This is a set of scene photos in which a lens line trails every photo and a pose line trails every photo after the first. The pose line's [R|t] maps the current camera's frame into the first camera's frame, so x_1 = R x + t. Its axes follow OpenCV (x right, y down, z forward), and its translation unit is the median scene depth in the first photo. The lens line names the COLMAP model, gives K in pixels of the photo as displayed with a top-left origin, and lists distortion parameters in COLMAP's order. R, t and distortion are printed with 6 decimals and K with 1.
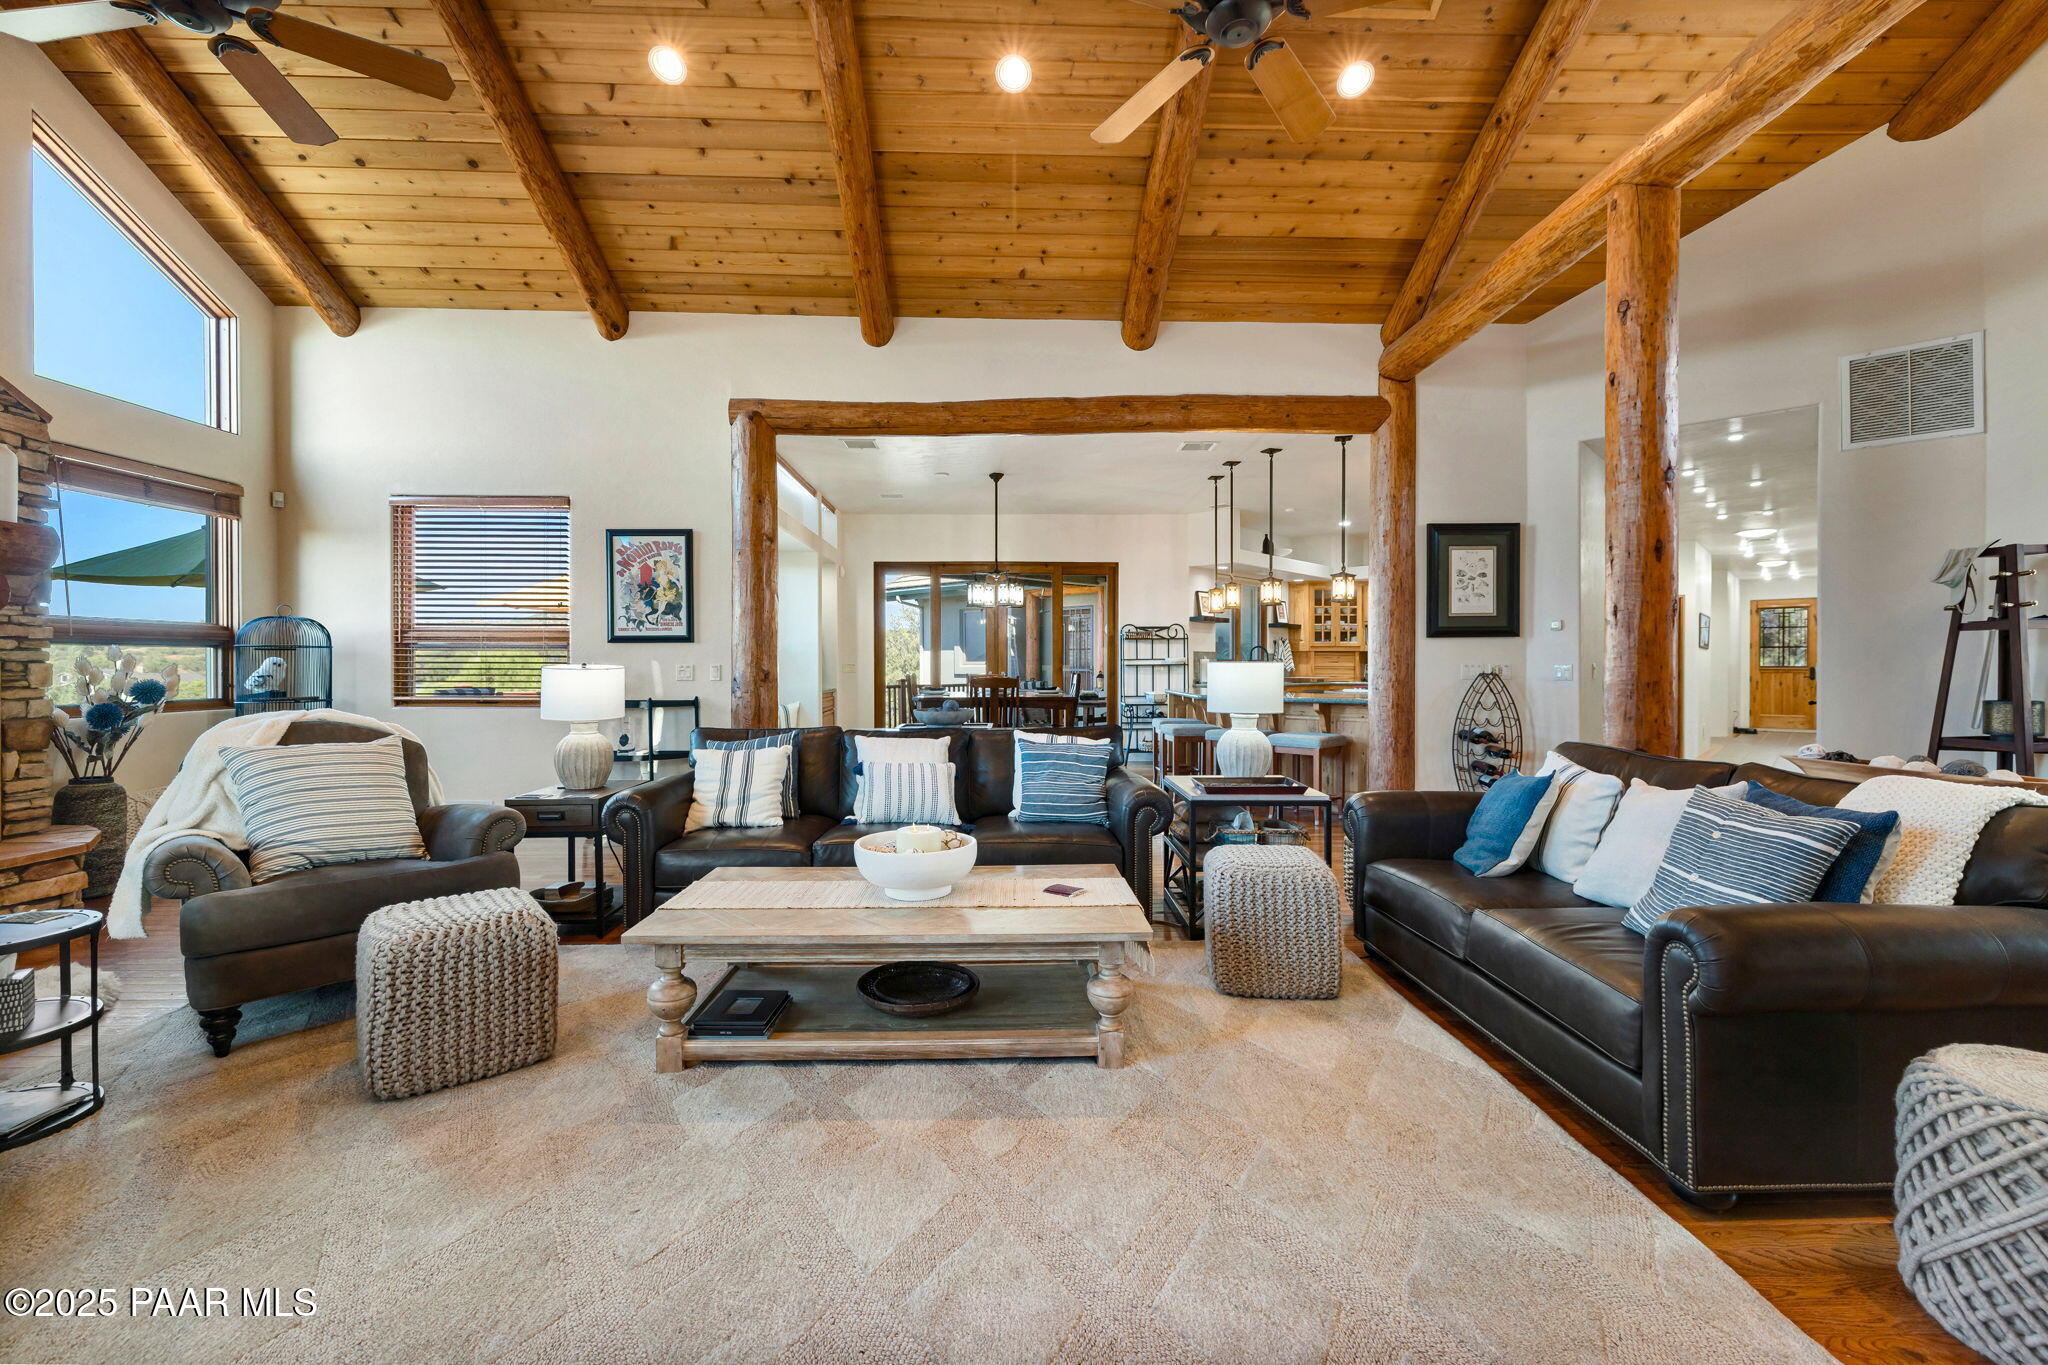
lens RADIAL K [[866.8, 0, 1022.6], [0, 866.8, 668.3], [0, 0, 1]] dist [-0.001441, -0.000914]
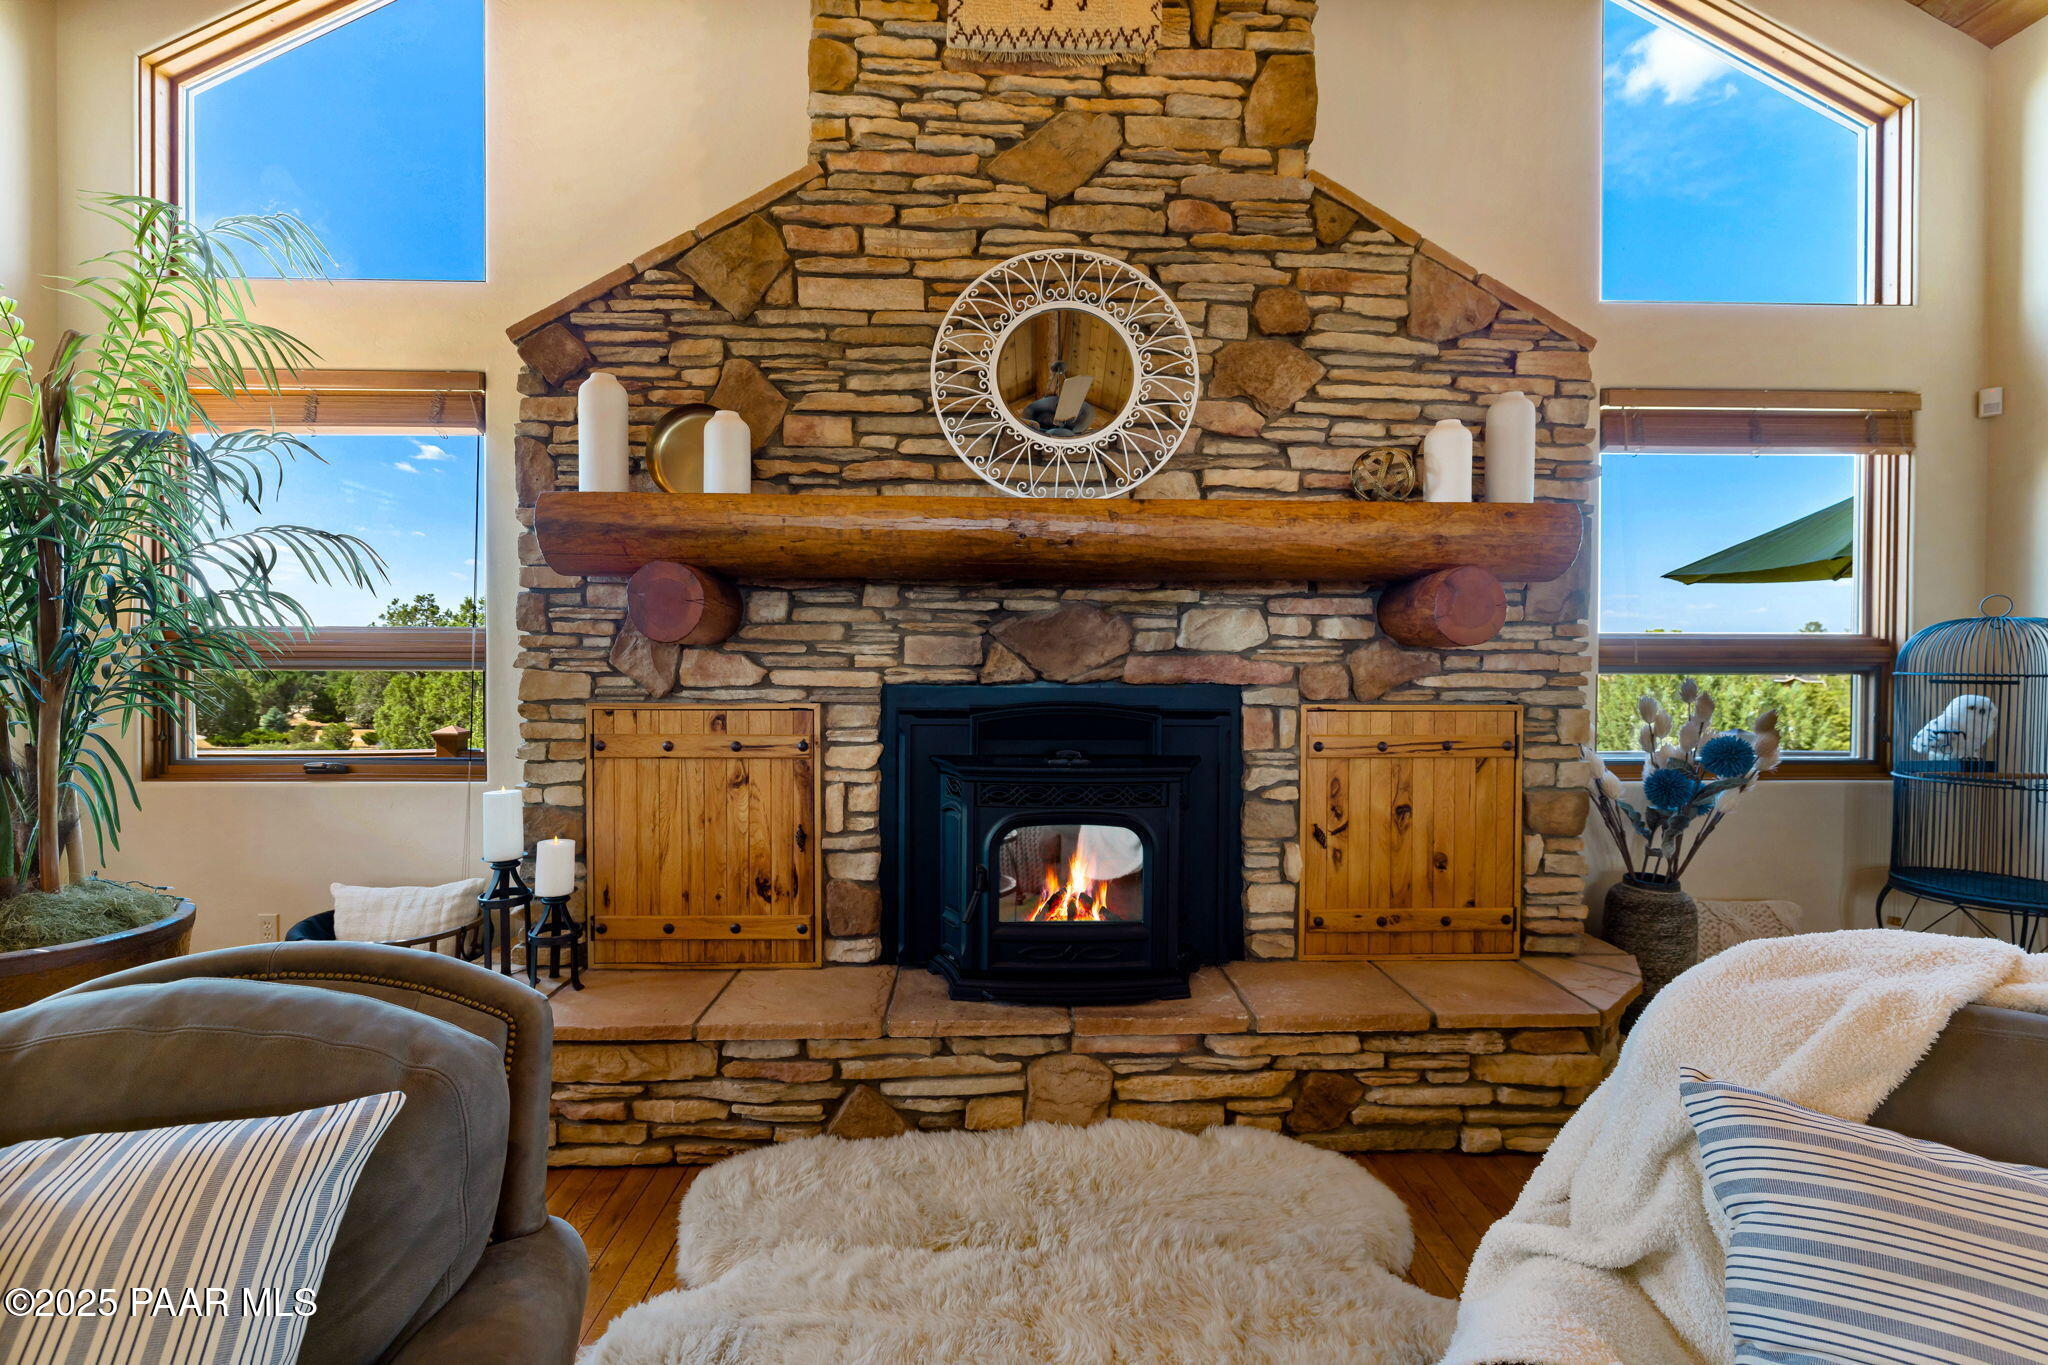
lens RADIAL K [[866.8, 0, 1023.6], [0, 866.8, 665.7], [0, 0, 1]] dist [-0.001441, -0.000914]
pose [[0.004530, 0.015319, -0.999872, -0.416471], [-0.008138, 0.999850, 0.015282, -0.042339], [0.999957, 0.008068, 0.004654, 0.512682]]
